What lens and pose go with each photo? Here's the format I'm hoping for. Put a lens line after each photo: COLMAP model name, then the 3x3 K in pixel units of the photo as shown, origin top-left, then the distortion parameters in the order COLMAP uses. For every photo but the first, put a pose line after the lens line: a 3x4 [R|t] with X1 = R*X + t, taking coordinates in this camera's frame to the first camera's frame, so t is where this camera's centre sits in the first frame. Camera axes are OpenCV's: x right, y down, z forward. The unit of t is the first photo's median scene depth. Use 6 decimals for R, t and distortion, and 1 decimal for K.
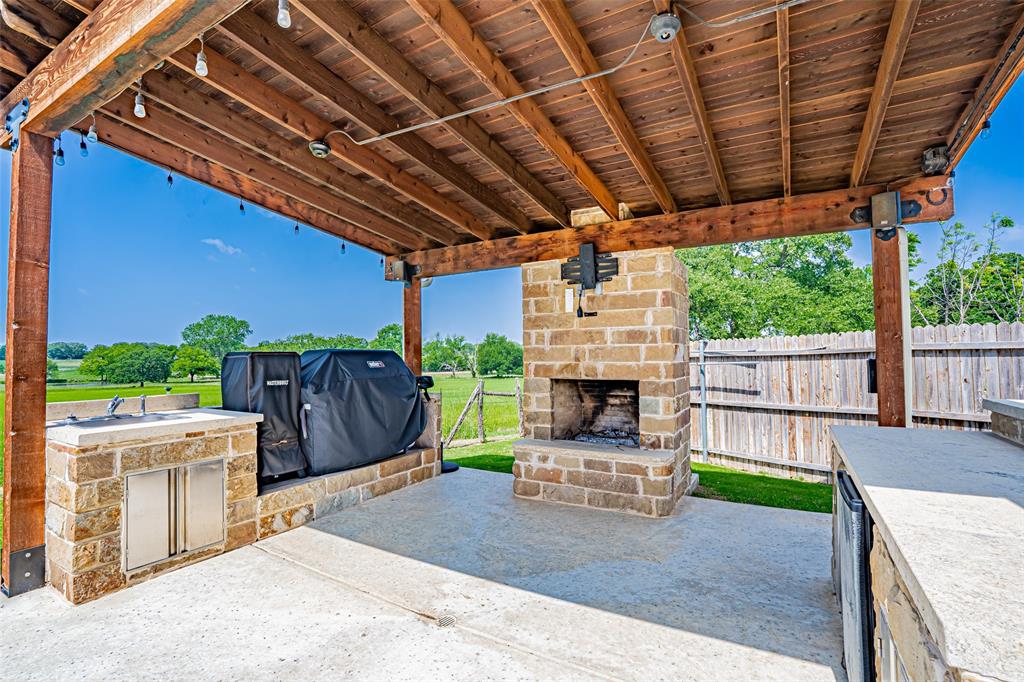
lens RADIAL K [[473.8, 0, 512.4], [0, 473.8, 338.9], [0, 0, 1]] dist [-0.071515, 0.026771]
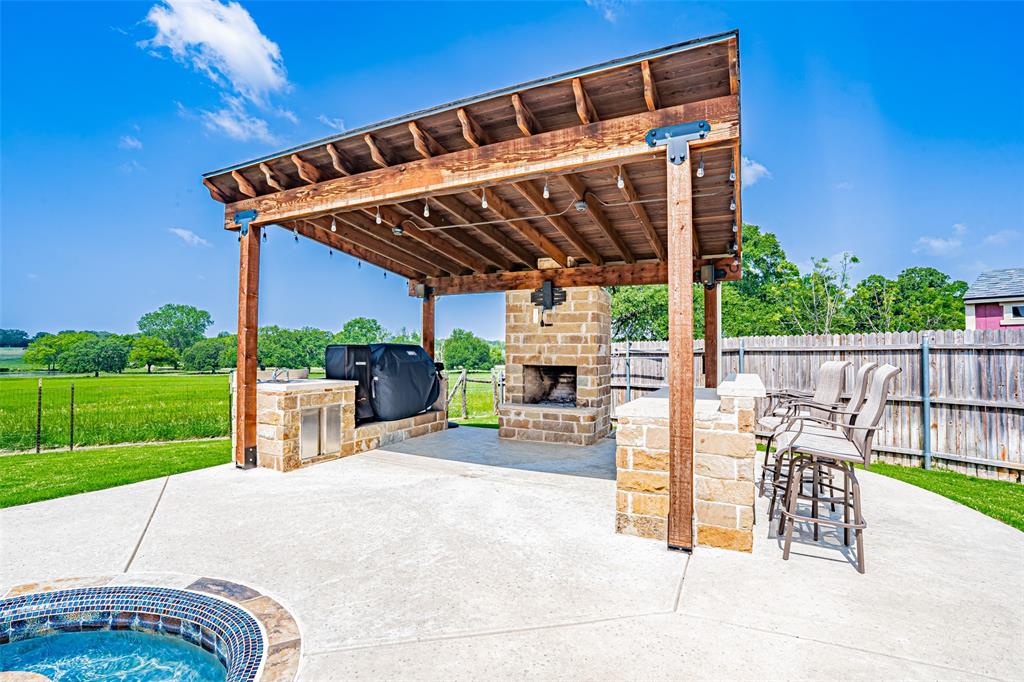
lens RADIAL K [[473.8, 0, 512.4], [0, 473.8, 338.9], [0, 0, 1]] dist [-0.071515, 0.026771]
pose [[0.997168, 0.018991, 0.072768, -0.075857], [-0.019597, 0.999779, 0.007625, -0.014678], [-0.072607, -0.009030, 0.997320, -0.611191]]
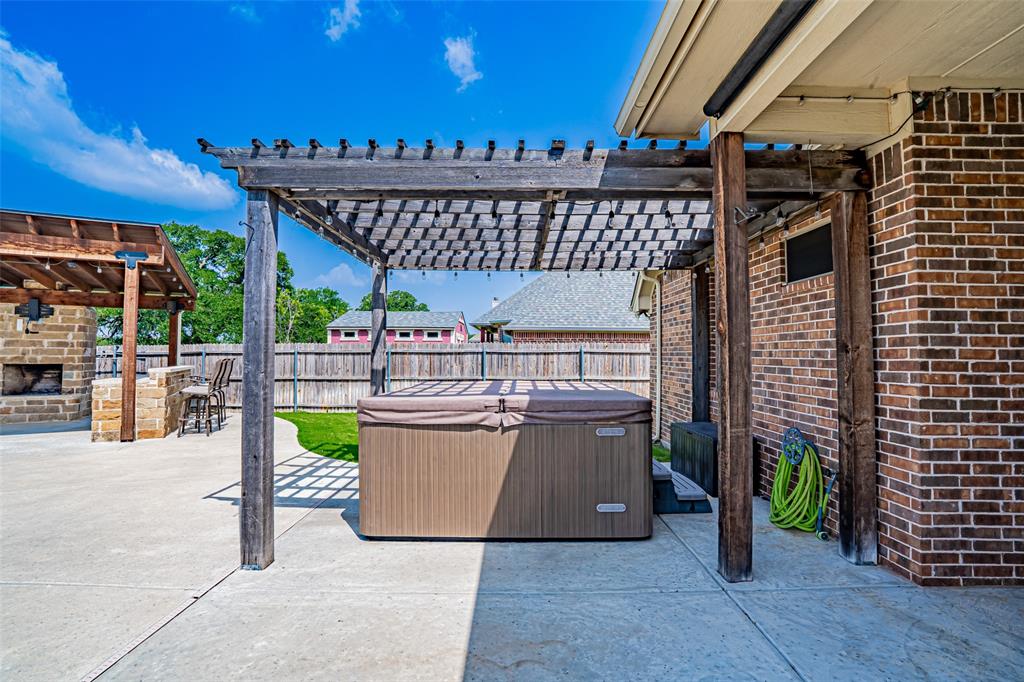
lens RADIAL K [[473.9, 0, 512.0], [0, 473.9, 341.0], [0, 0, 1]] dist [-0.071946, 0.026849]
pose [[0.538404, 0.038982, 0.841785, -0.379976], [-0.038963, 0.999013, -0.021342, -0.055278], [-0.841786, -0.021307, 0.539391, -1.869649]]
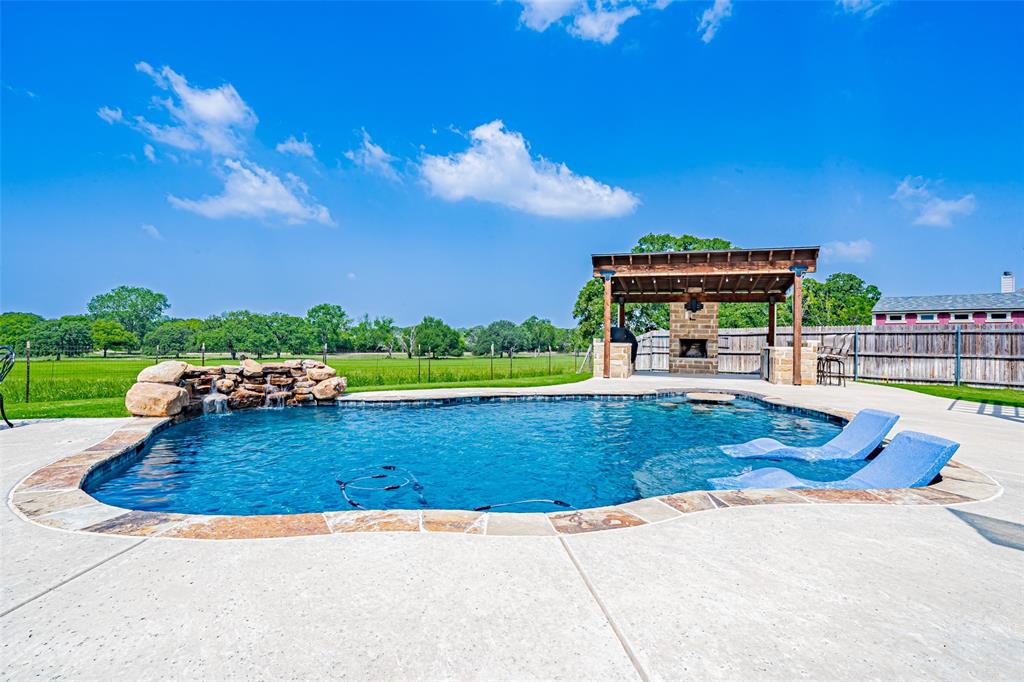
lens RADIAL K [[473.9, 0, 512.0], [0, 473.9, 341.0], [0, 0, 1]] dist [-0.071946, 0.026849]
pose [[0.982034, 0.028029, 0.186613, -1.769298], [-0.034804, 0.998845, 0.033128, 0.034946], [-0.185469, -0.039027, 0.981875, -2.108209]]
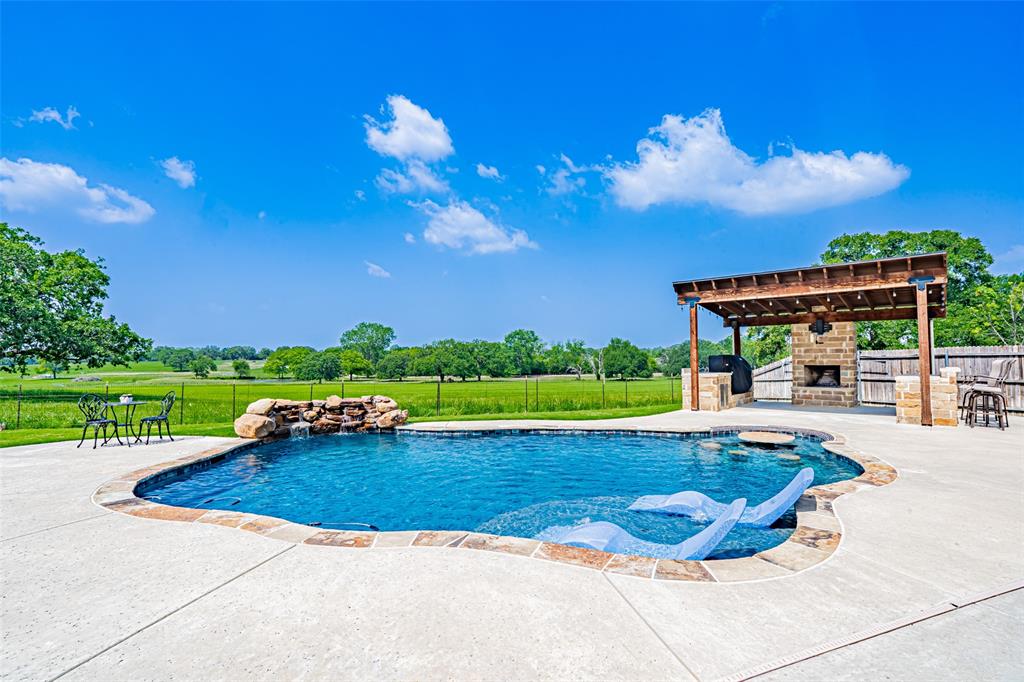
lens RADIAL K [[473.9, 0, 512.0], [0, 473.9, 341.0], [0, 0, 1]] dist [-0.071946, 0.026849]
pose [[0.974835, -0.001910, -0.222918, -1.086120], [0.001133, 0.999993, -0.003615, -0.057333], [0.222923, 0.003272, 0.974831, -2.263781]]
